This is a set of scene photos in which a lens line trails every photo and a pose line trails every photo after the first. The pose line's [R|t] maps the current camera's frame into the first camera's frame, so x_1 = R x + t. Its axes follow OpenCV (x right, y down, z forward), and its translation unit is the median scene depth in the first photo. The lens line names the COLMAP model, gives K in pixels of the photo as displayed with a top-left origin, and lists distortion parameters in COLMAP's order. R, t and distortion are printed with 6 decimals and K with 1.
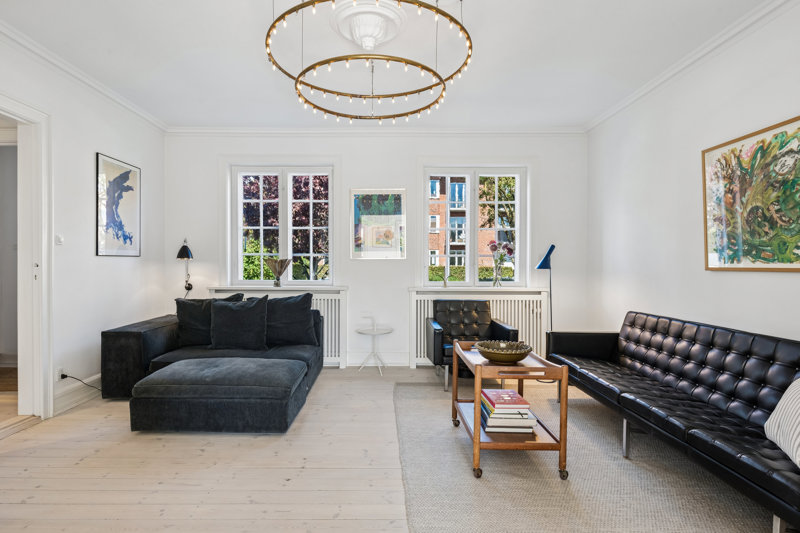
lens RADIAL K [[405.2, 0, 394.4], [0, 405.2, 264.7], [0, 0, 1]] dist [-0.005634, -0.001058]
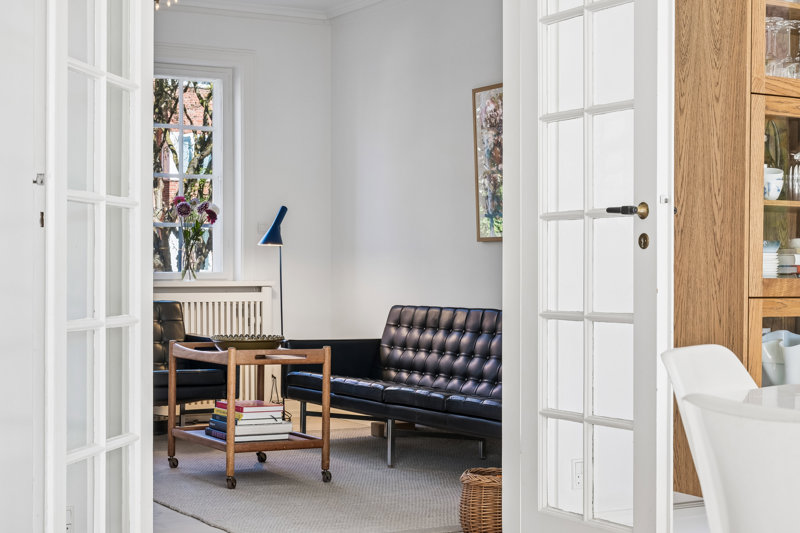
lens RADIAL K [[1323.8, 0, 397.8], [0, 1323.8, 269.6], [0, 0, 1]] dist [0.250528, 0.000000]
pose [[0.865062, -0.007528, 0.501609, -0.566010], [0.008090, 0.999967, 0.001056, 0.055117], [-0.501600, 0.003144, 0.865094, -0.994404]]
